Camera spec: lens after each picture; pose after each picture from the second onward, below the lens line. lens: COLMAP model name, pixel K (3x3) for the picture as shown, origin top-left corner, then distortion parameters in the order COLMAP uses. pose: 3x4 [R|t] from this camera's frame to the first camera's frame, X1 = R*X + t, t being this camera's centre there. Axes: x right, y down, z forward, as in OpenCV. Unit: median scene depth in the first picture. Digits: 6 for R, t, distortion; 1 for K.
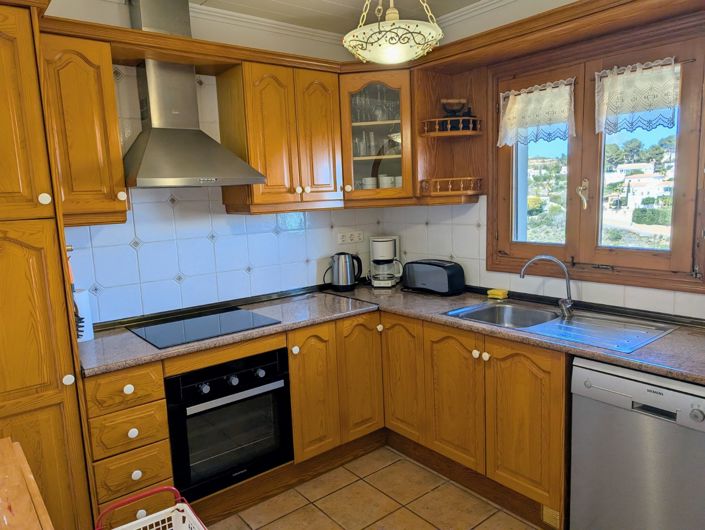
lens RADIAL K [[509.8, 0, 350.7], [0, 509.8, 269.0], [0, 0, 1]] dist [0.036522, -0.042171]
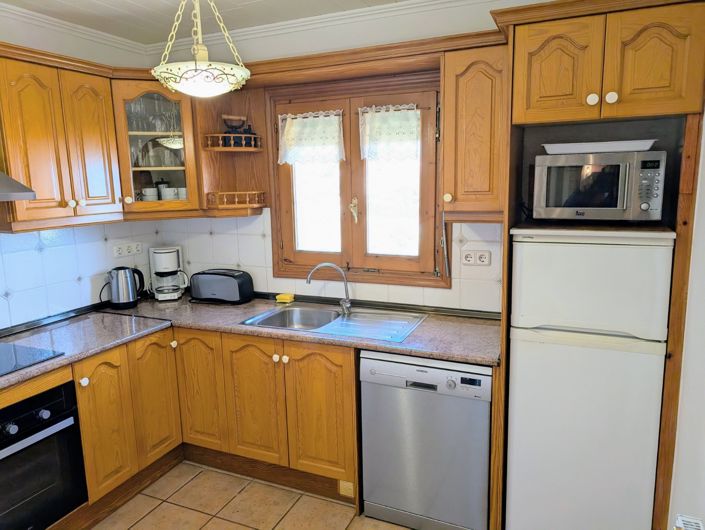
lens RADIAL K [[509.8, 0, 351.7], [0, 509.8, 264.1], [0, 0, 1]] dist [0.036522, -0.042171]
pose [[0.885821, -0.056380, 0.460590, -0.091890], [0.053454, 0.998382, 0.019406, -0.041436], [-0.460939, 0.007430, 0.887401, -0.034695]]
